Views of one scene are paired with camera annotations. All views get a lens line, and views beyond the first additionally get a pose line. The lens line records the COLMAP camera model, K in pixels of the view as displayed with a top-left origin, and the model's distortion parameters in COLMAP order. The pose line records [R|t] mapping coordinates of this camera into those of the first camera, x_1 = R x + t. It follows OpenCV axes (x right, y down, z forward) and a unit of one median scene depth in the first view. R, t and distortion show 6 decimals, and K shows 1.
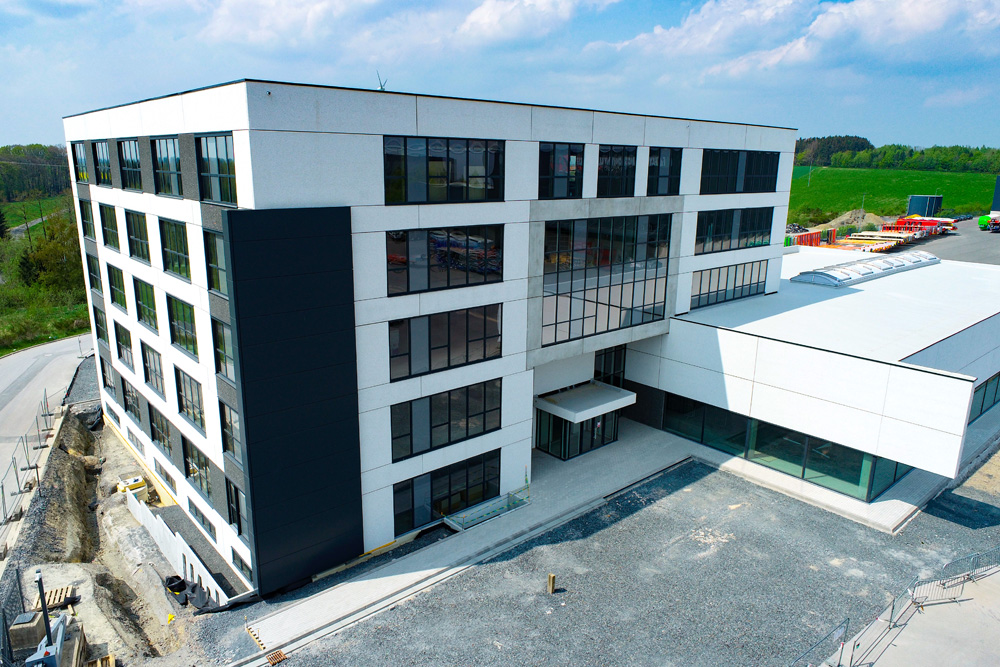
lens RADIAL K [[671.5, 0, 497.4], [0, 671.5, 332.5], [0, 0, 1]] dist [-0.010136, 0.007508]
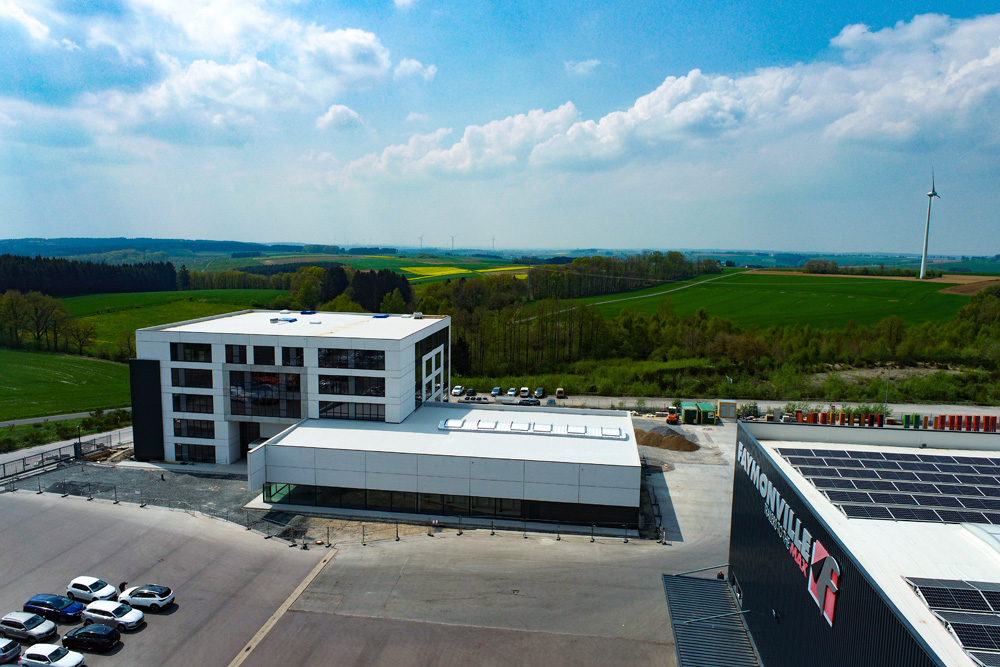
lens RADIAL K [[671.5, 0, 501.5], [0, 671.5, 331.6], [0, 0, 1]] dist [-0.010136, 0.007508]
pose [[0.656538, 0.092246, -0.748631, 2.877678], [-0.192289, 0.980171, -0.047858, -0.401511], [0.729371, 0.175374, 0.661258, -0.088014]]
